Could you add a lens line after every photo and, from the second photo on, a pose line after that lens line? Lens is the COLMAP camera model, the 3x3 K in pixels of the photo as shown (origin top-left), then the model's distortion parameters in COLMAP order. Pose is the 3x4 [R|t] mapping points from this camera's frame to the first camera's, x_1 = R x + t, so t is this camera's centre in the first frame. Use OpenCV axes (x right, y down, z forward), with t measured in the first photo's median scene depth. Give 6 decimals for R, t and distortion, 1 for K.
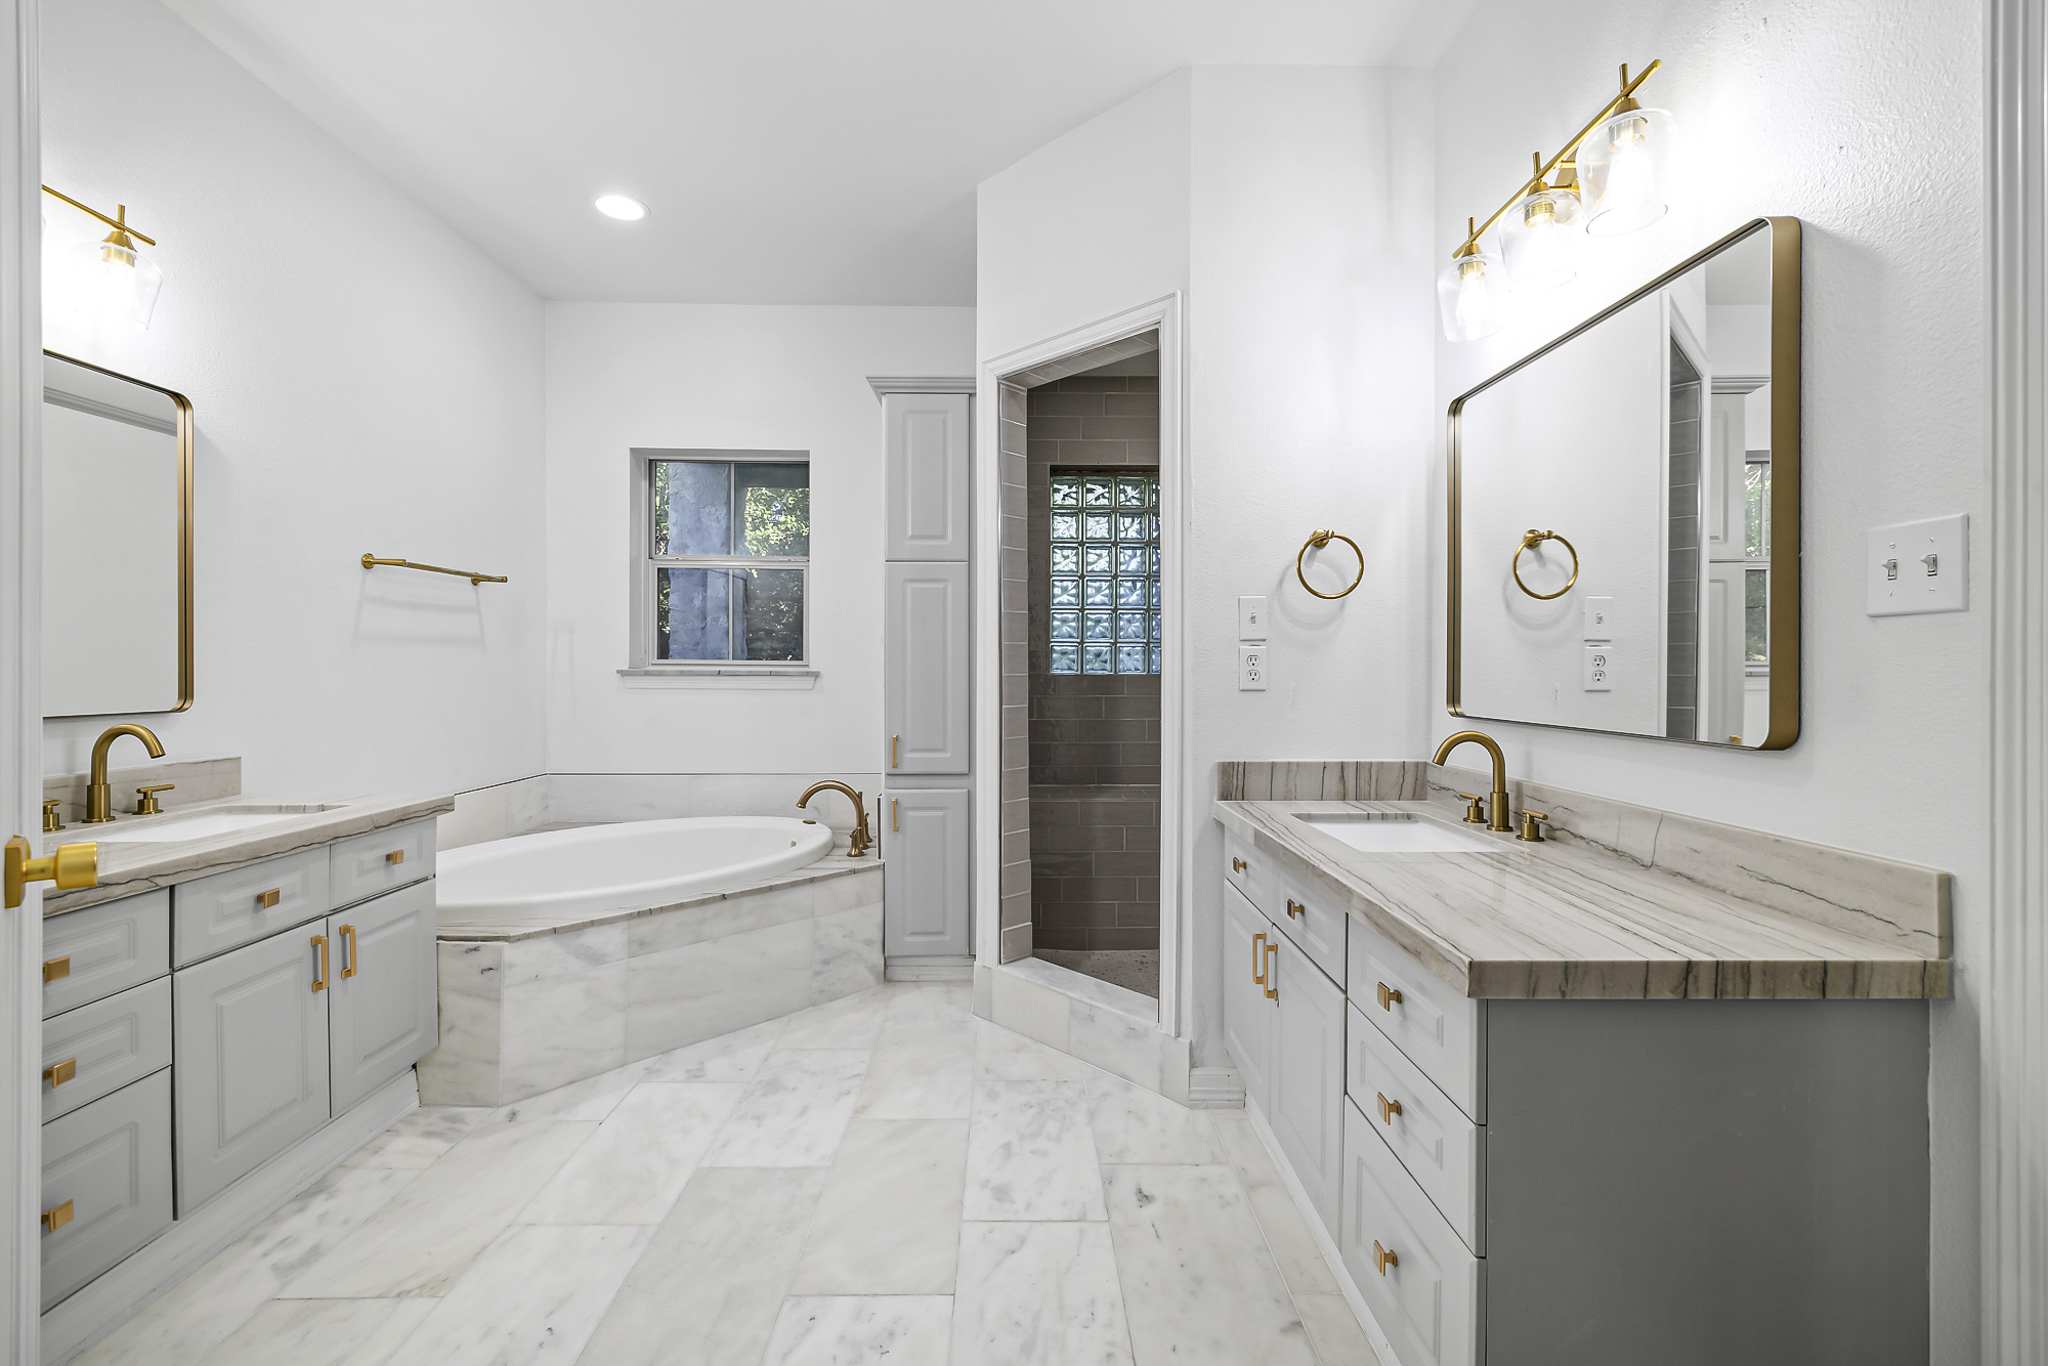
lens RADIAL K [[870.1, 0, 1023.1], [0, 870.1, 669.5], [0, 0, 1]] dist [0.000394, -0.000279]
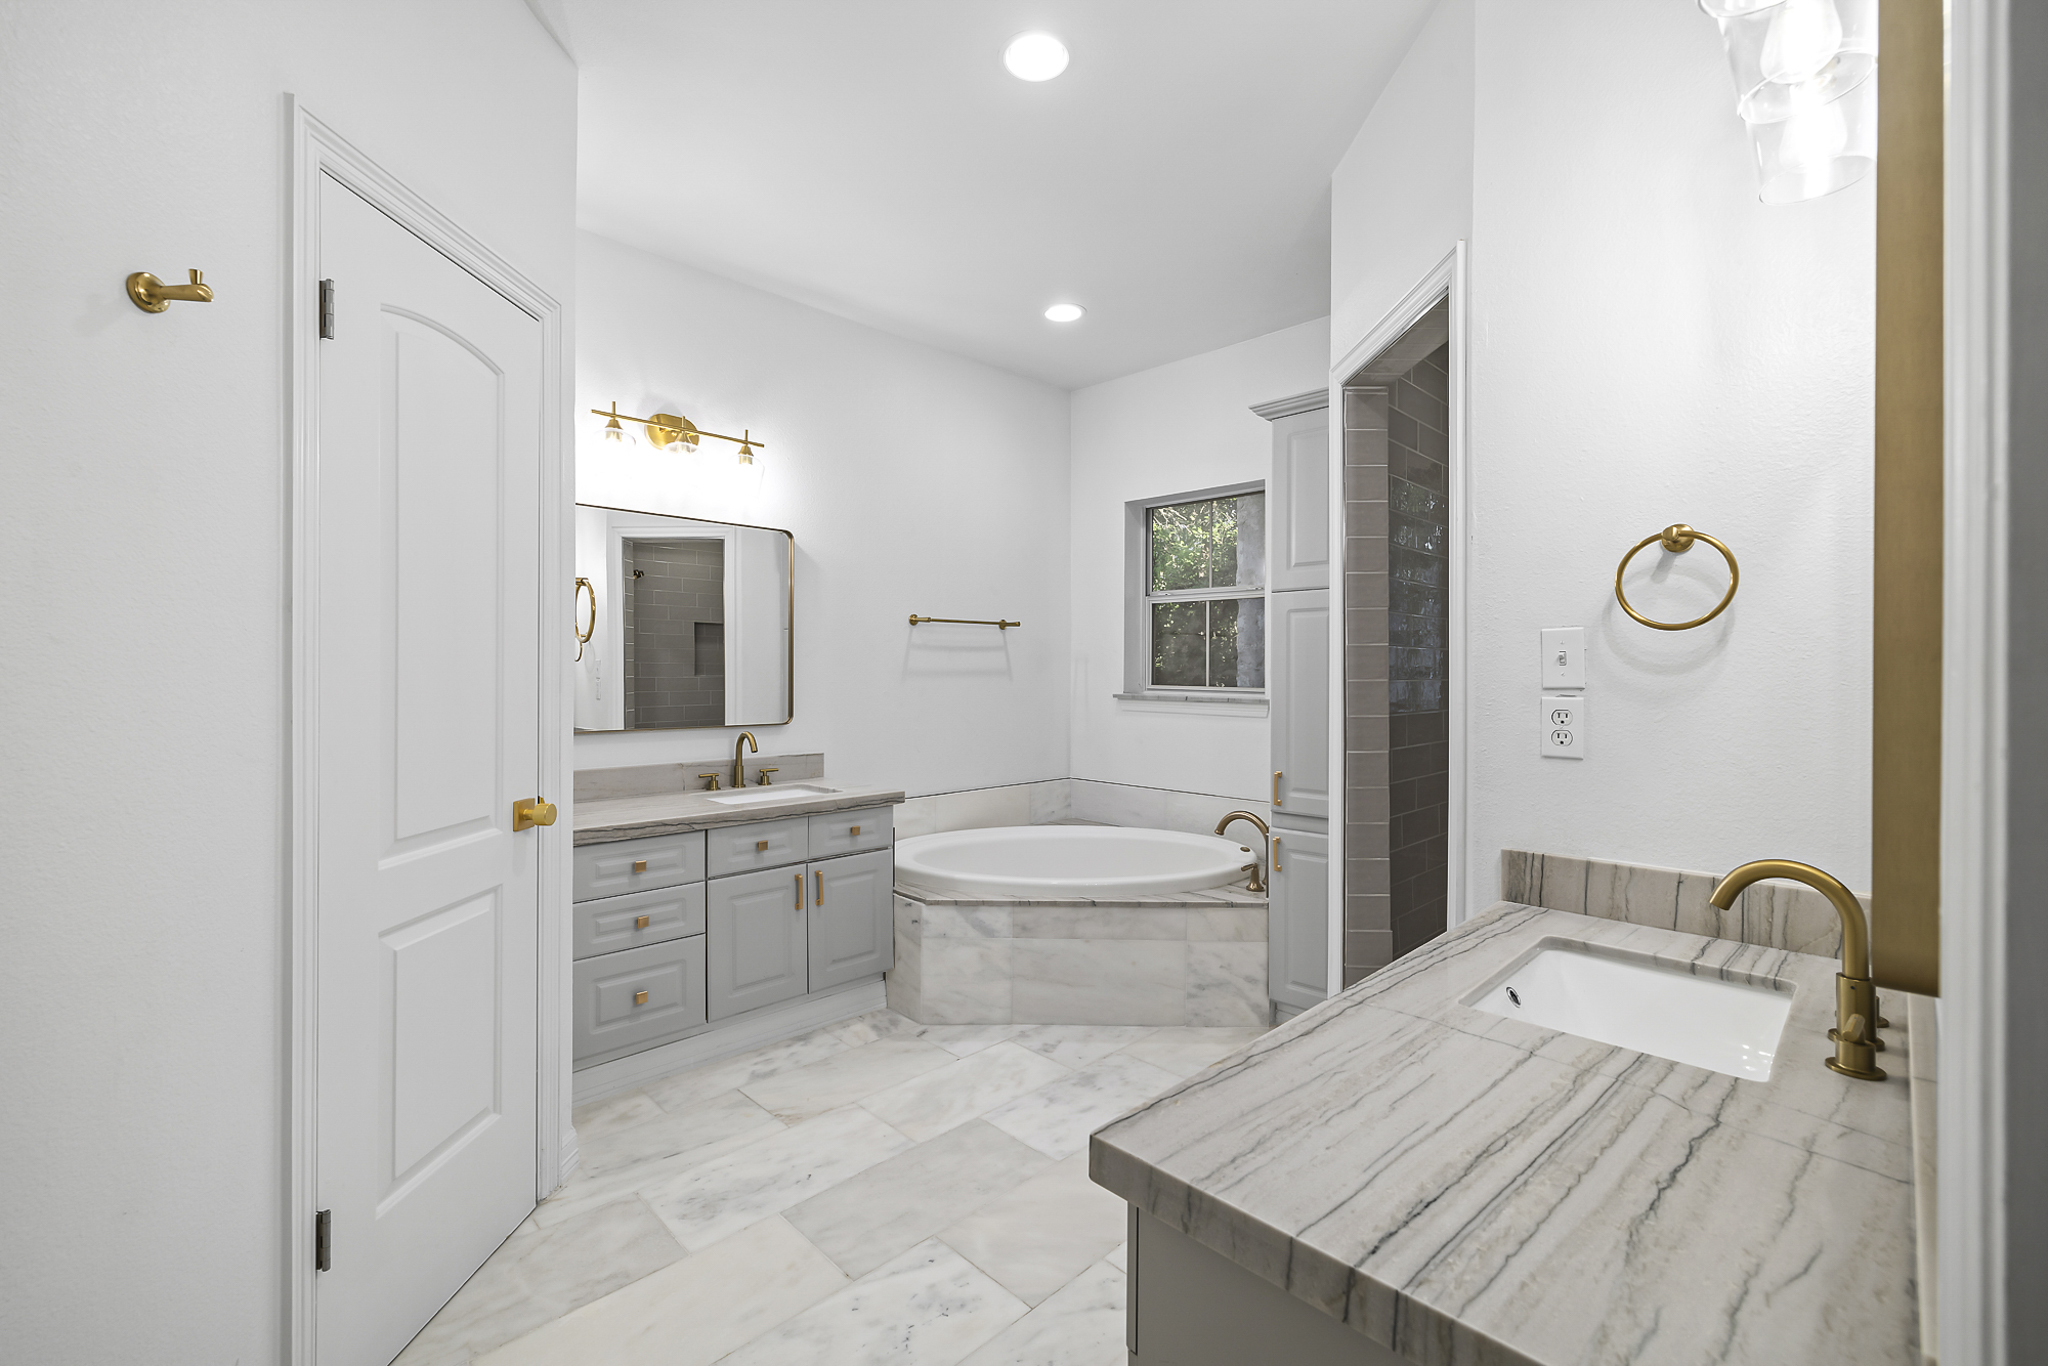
lens RADIAL K [[870.1, 0, 1019.6], [0, 870.1, 671.5], [0, 0, 1]] dist [0.000394, -0.000279]
pose [[0.687186, 0.001362, -0.726480, 0.466399], [-0.003208, 0.999994, -0.001160, -0.044634], [0.726474, 0.003127, 0.687187, 0.168326]]
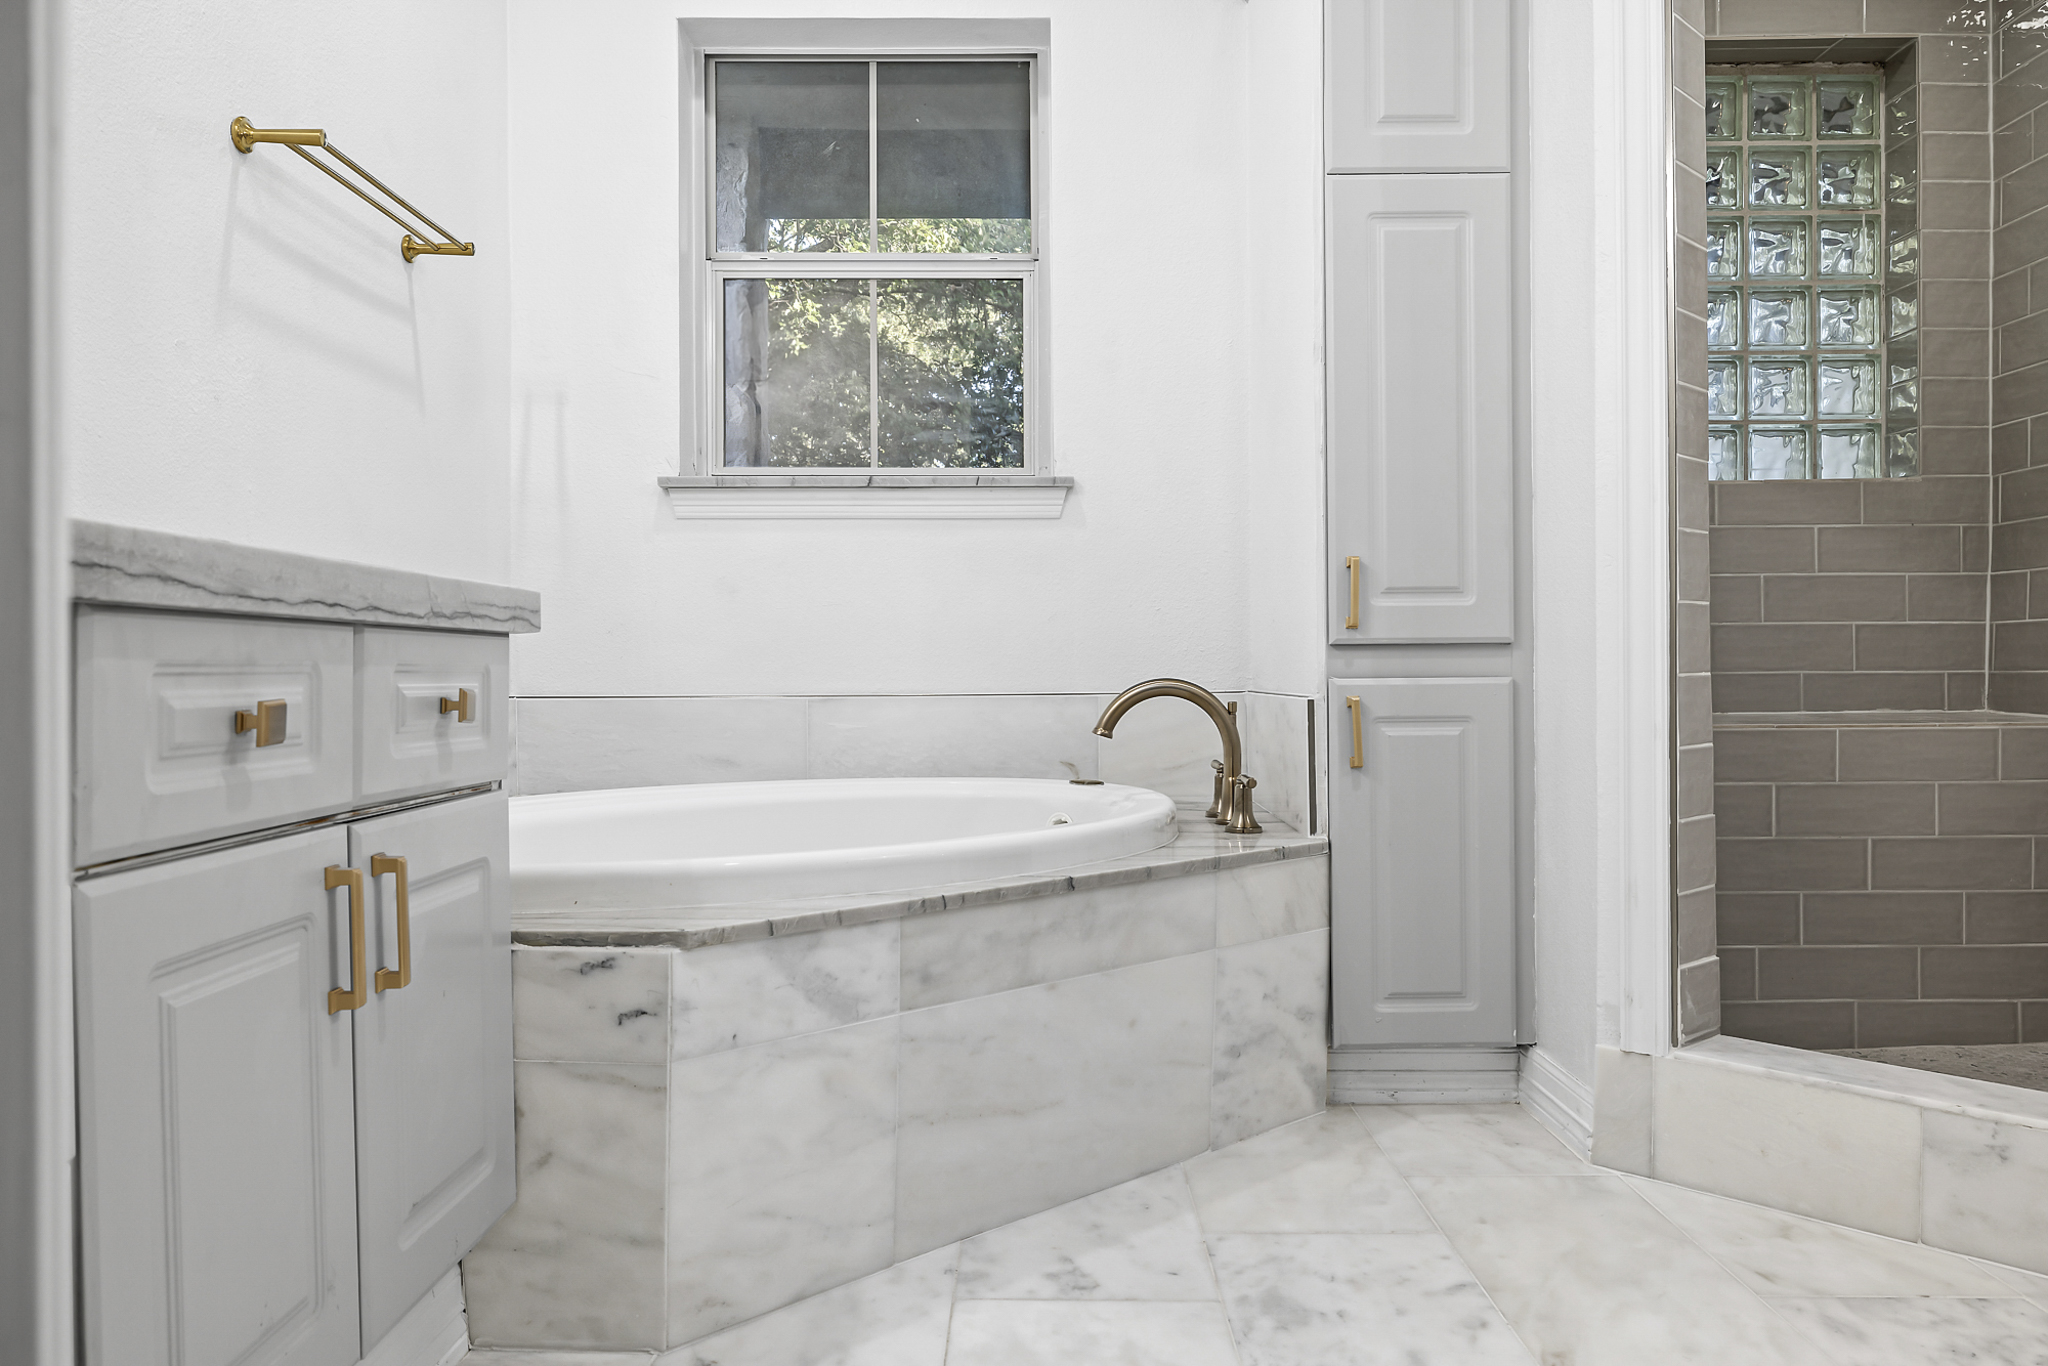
lens RADIAL K [[1484.8, 0, 1018.4], [0, 1484.8, 682.7], [0, 0, 1]] dist [-0.013469, 0.005582]
pose [[0.999688, -0.006713, -0.024066, -0.396582], [0.006806, 0.999970, 0.003793, 0.178879], [0.024039, -0.003956, 0.999703, 0.296893]]
